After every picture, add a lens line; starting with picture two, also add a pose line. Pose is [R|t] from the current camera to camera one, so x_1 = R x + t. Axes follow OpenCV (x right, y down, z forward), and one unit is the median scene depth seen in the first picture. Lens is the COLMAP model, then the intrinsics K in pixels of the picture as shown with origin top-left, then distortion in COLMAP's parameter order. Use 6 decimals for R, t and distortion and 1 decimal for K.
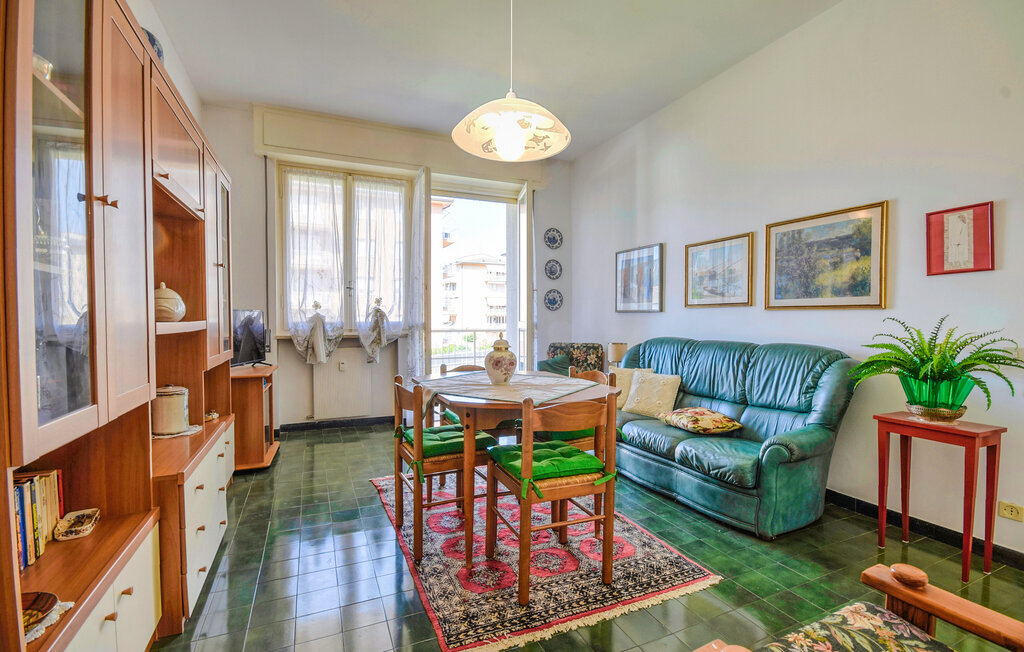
lens RADIAL K [[455.7, 0, 515.1], [0, 455.7, 330.6], [0, 0, 1]] dist [-0.000614, -0.000044]
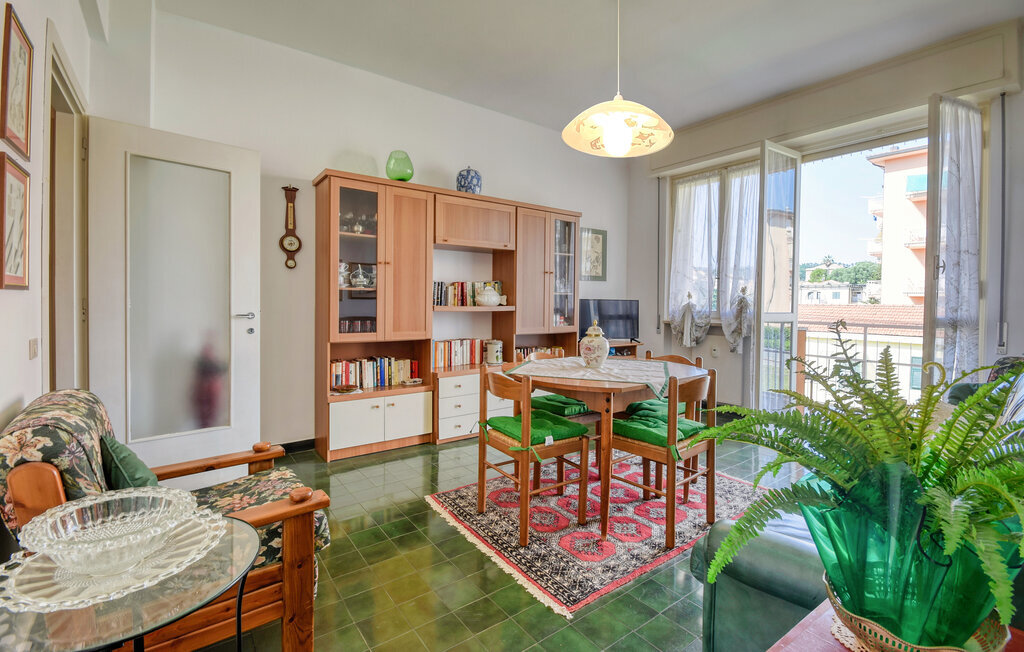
lens RADIAL K [[454.3, 0, 501.9], [0, 454.3, 307.5], [0, 0, 1]] dist [-0.000148, -0.000020]
pose [[0.204994, 0.018151, -0.978595, 0.817505], [-0.043071, 0.999027, 0.009508, -0.022314], [0.977815, 0.040200, 0.205576, 0.449180]]
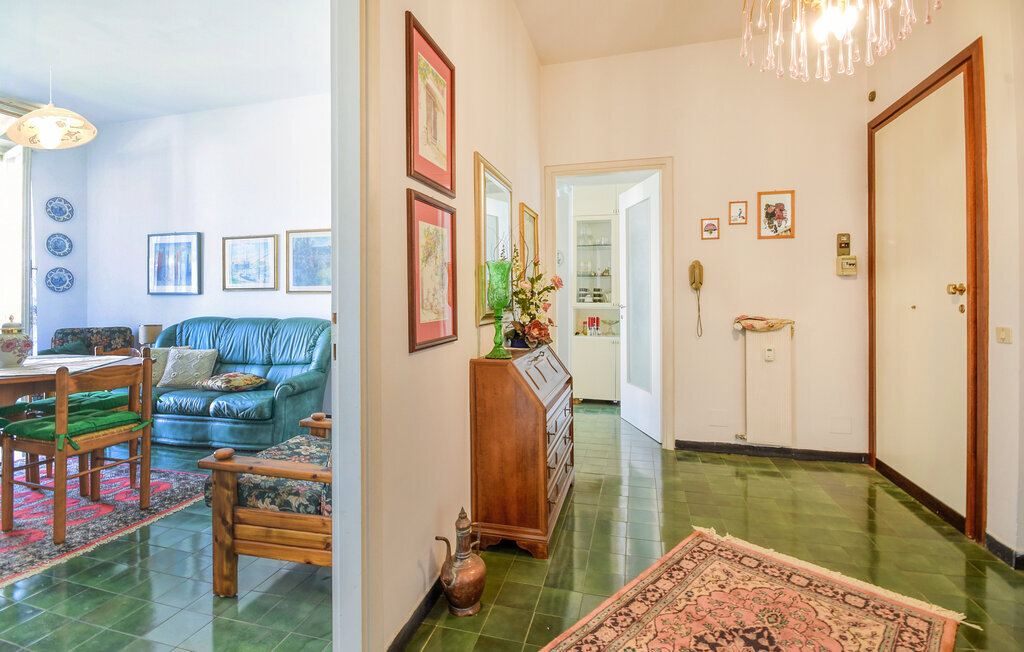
lens RADIAL K [[464.3, 0, 514.8], [0, 464.3, 295.7], [0, 0, 1]] dist [0.001020, -0.007933]
pose [[0.629106, 0.001778, 0.777317, -0.097984], [0.026520, 0.999366, -0.023749, 0.011781], [-0.776867, 0.035555, 0.628660, -0.408728]]
